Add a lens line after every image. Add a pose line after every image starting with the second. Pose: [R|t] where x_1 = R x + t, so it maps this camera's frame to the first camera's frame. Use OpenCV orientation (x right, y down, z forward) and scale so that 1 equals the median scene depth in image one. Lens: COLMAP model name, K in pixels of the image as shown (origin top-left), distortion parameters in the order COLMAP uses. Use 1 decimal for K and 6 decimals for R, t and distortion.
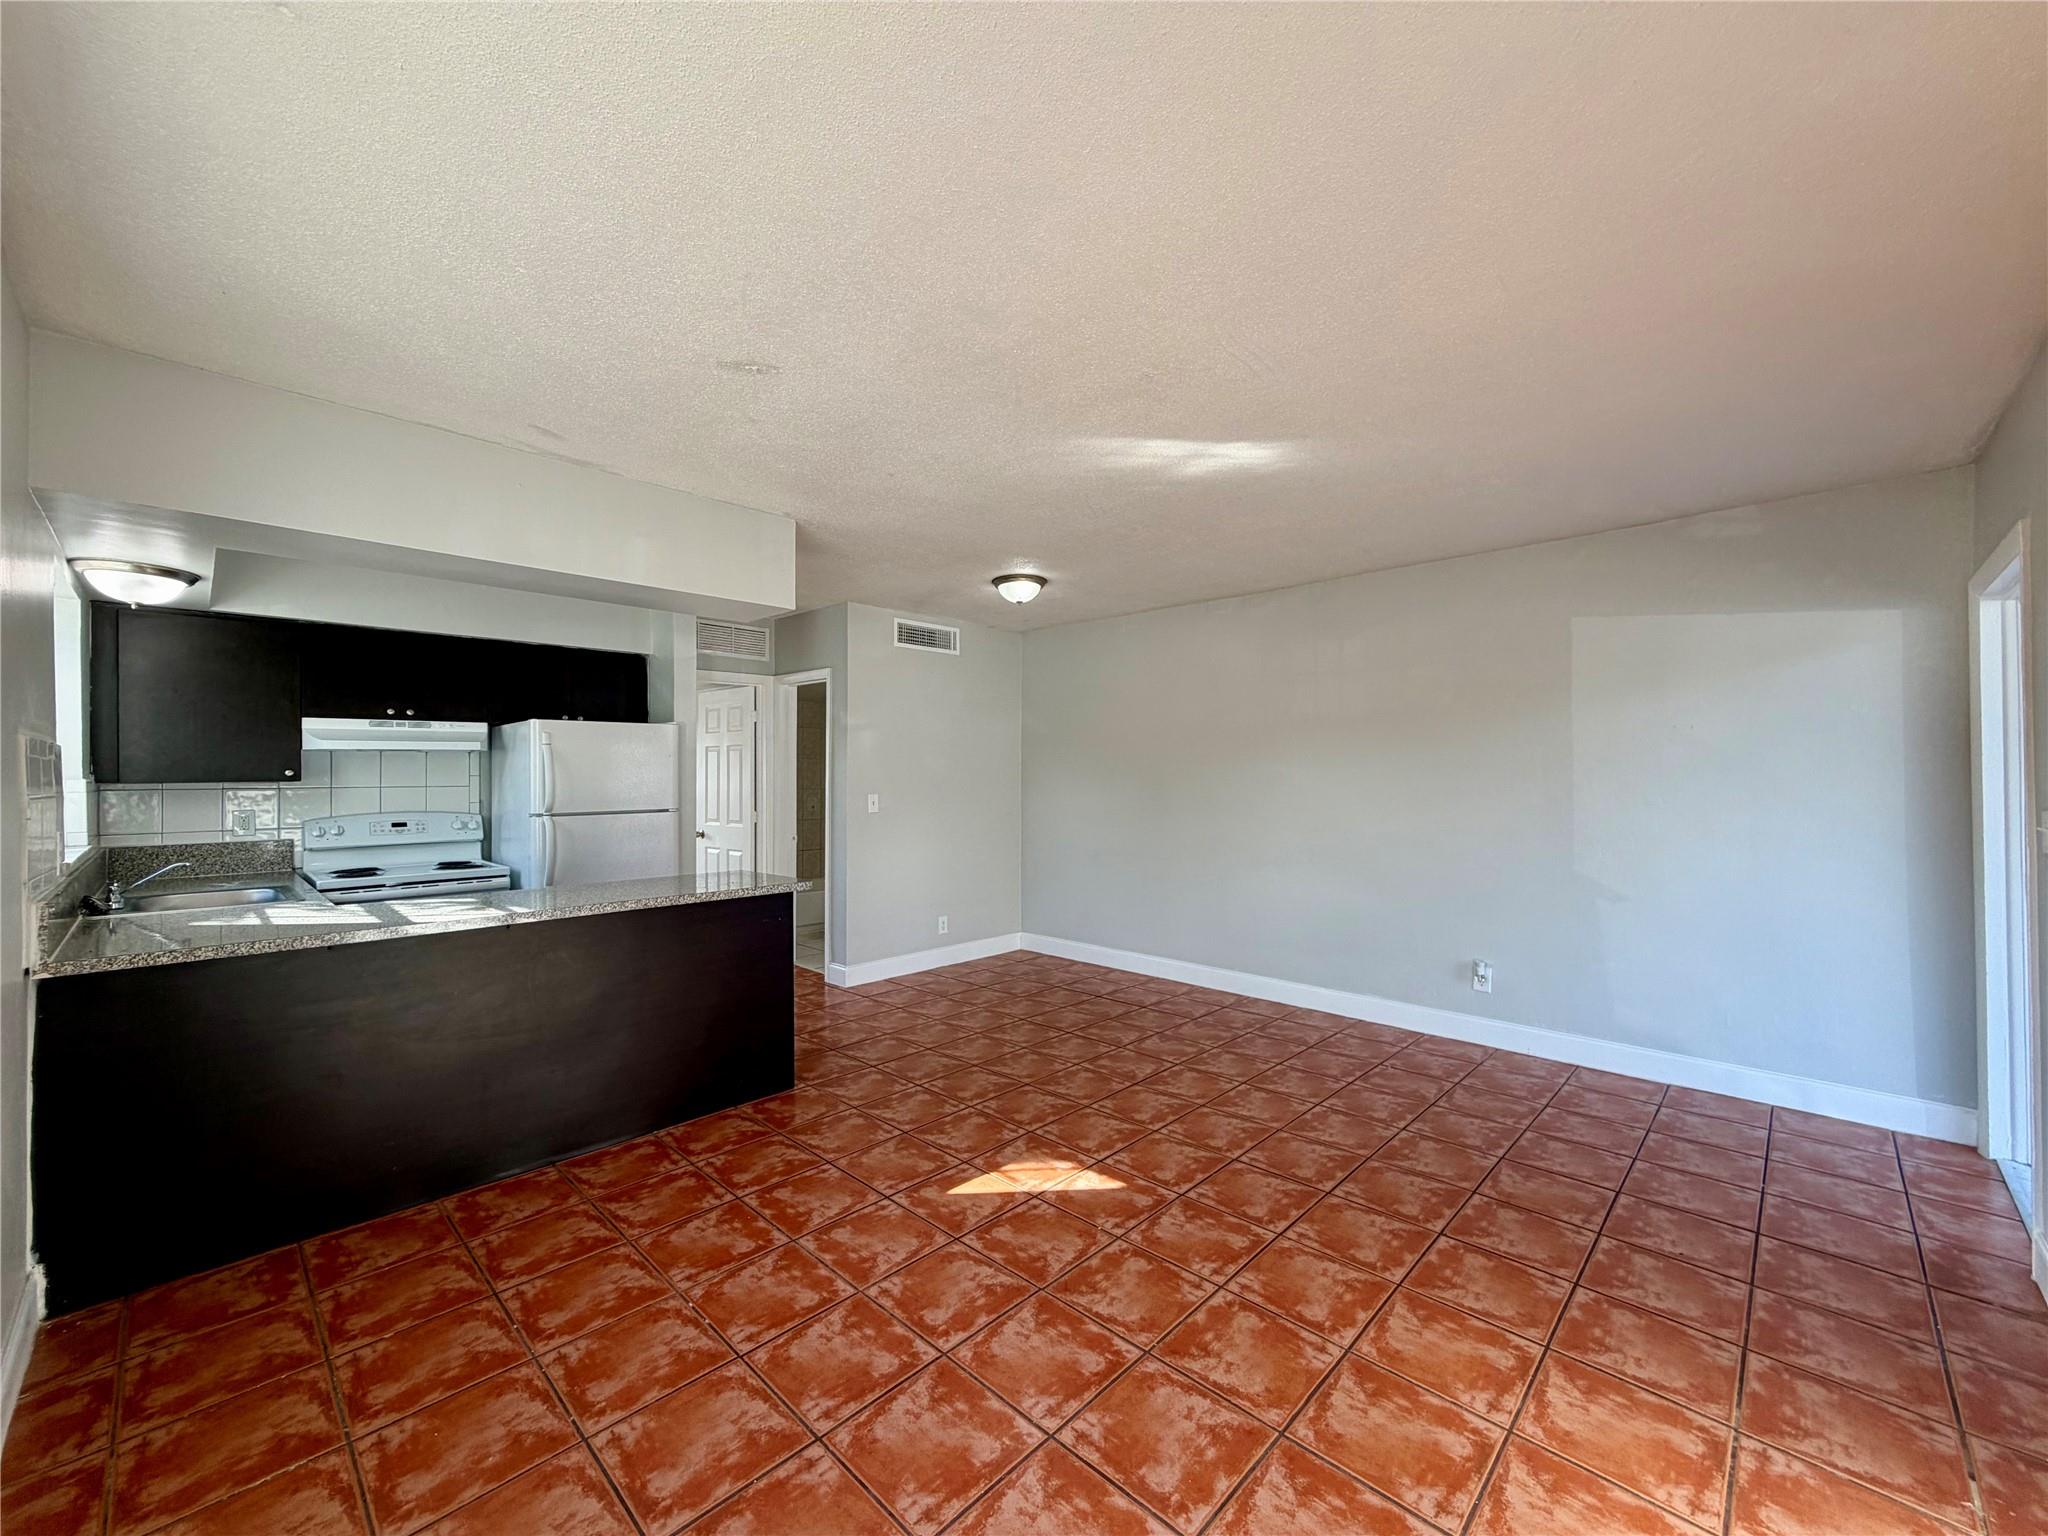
lens RADIAL K [[817.7, 0, 995.3], [0, 817.7, 768.2], [0, 0, 1]] dist [0.002452, 0.000194]
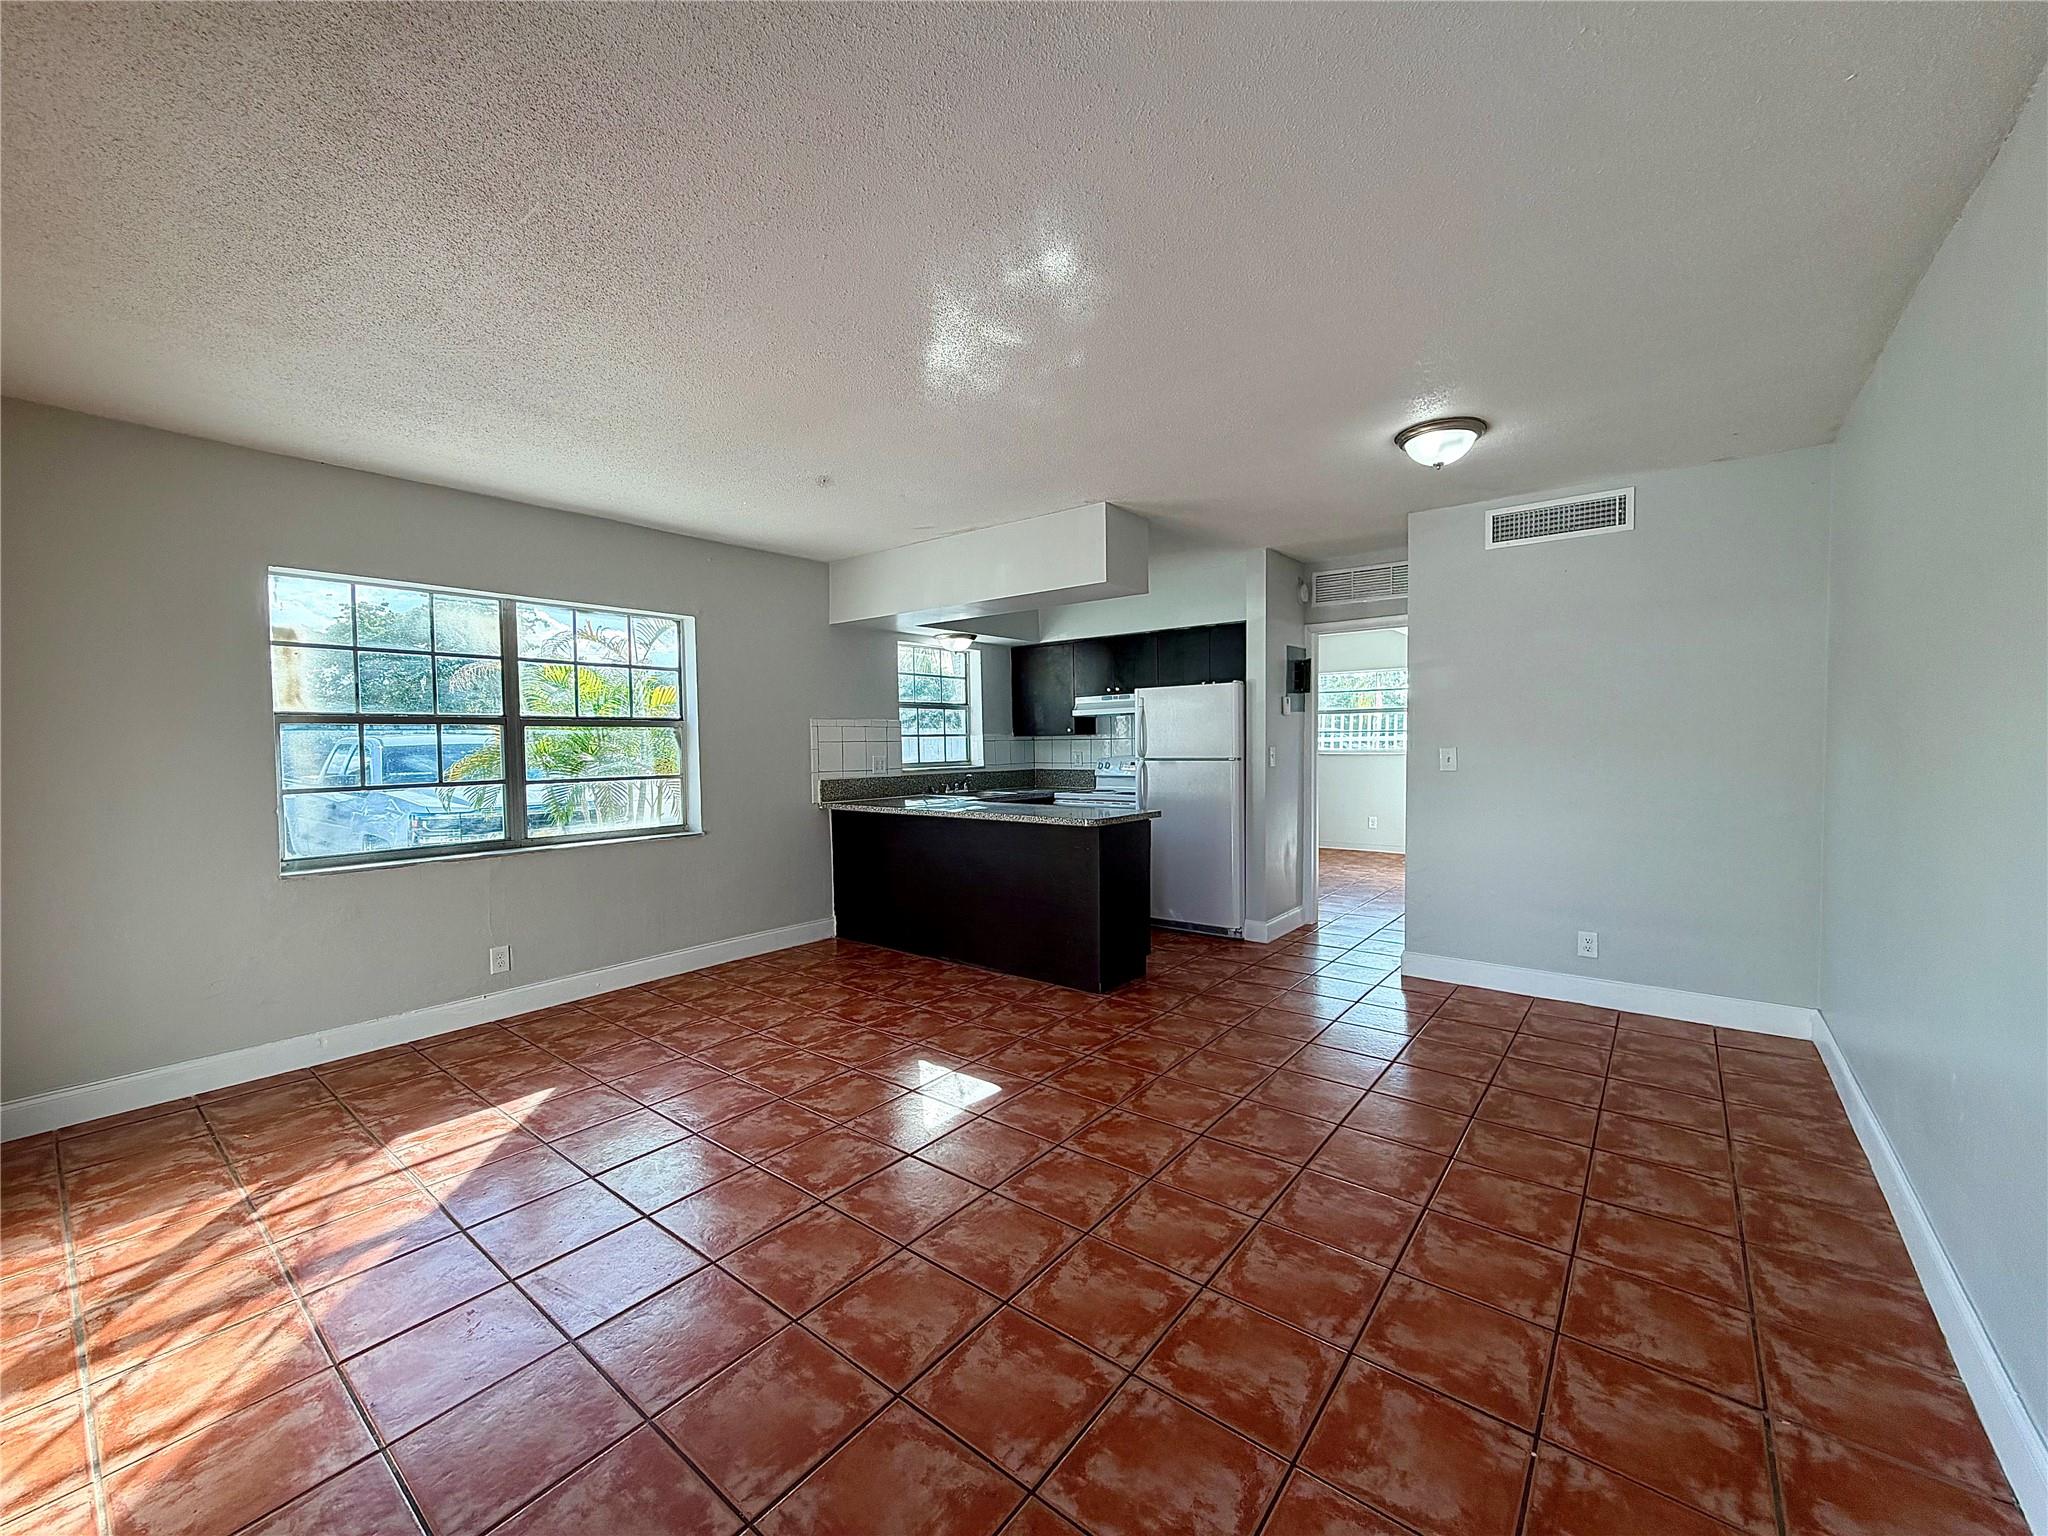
lens RADIAL K [[807.5, 0, 1030.4], [0, 807.5, 767.2], [0, 0, 1]] dist [0.000052, -0.000188]
pose [[0.118390, 0.033306, -0.992408, 1.018555], [0.019203, 0.999174, 0.035824, 0.025945], [0.992781, -0.023298, 0.117653, 0.896749]]
